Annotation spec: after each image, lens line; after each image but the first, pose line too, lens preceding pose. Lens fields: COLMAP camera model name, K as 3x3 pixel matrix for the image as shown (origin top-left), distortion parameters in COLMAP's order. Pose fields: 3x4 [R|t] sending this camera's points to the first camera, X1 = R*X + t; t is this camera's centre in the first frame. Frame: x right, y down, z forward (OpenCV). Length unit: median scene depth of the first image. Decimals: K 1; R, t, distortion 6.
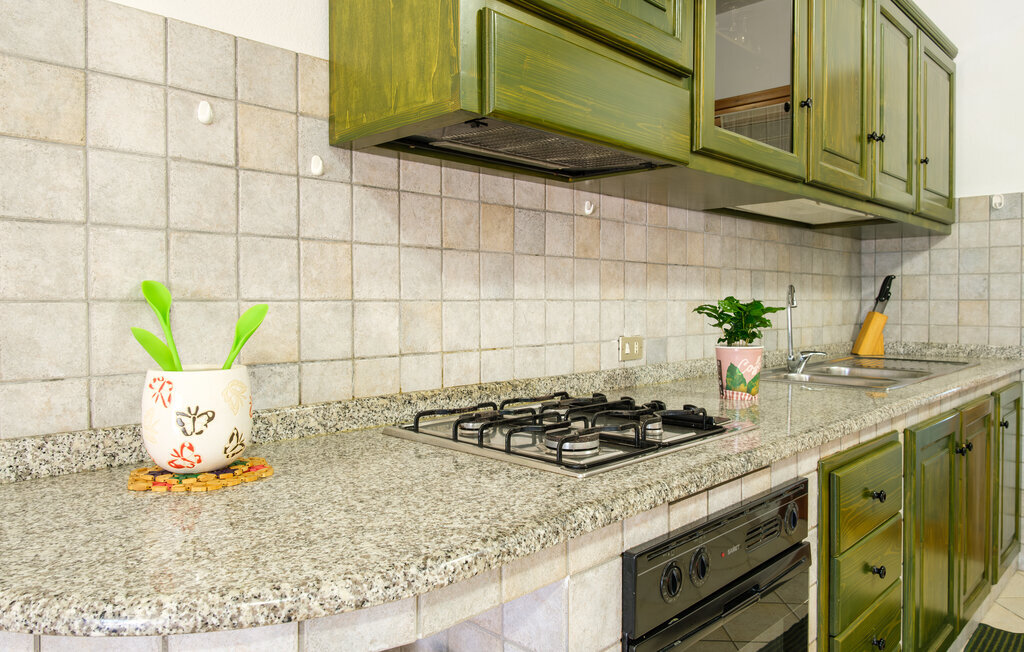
lens RADIAL K [[690.2, 0, 510.2], [0, 690.2, 321.5], [0, 0, 1]] dist [0.003250, -0.001706]
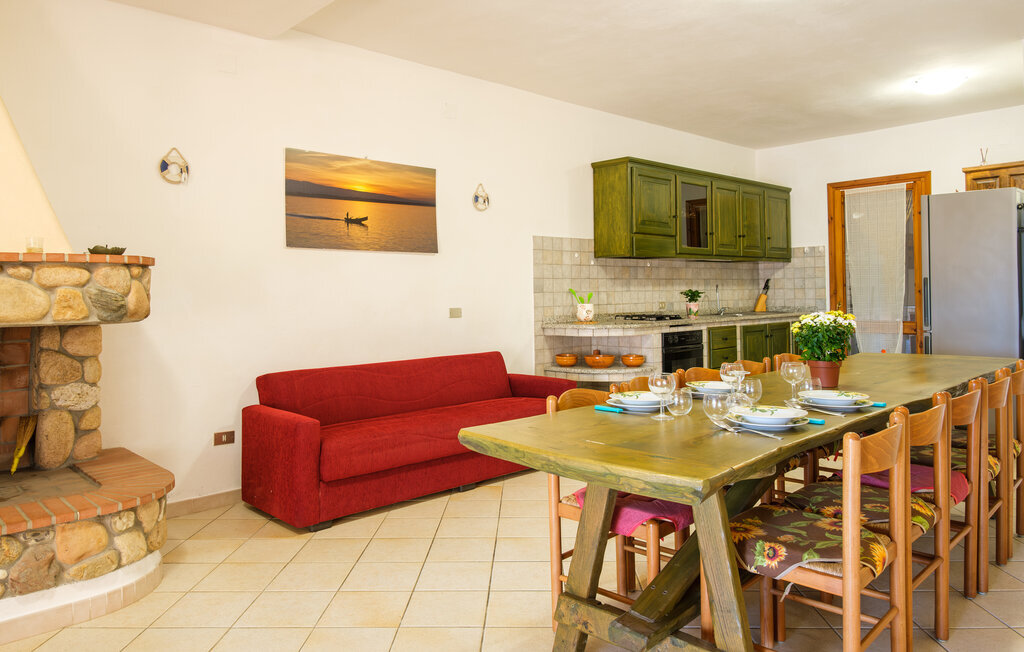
lens RADIAL K [[690.2, 0, 510.2], [0, 690.2, 321.5], [0, 0, 1]] dist [0.003250, -0.001706]
pose [[0.998891, -0.014031, -0.044943, -0.444878], [0.014540, 0.999834, 0.011018, 0.077337], [0.044781, -0.011660, 0.998929, -2.582561]]
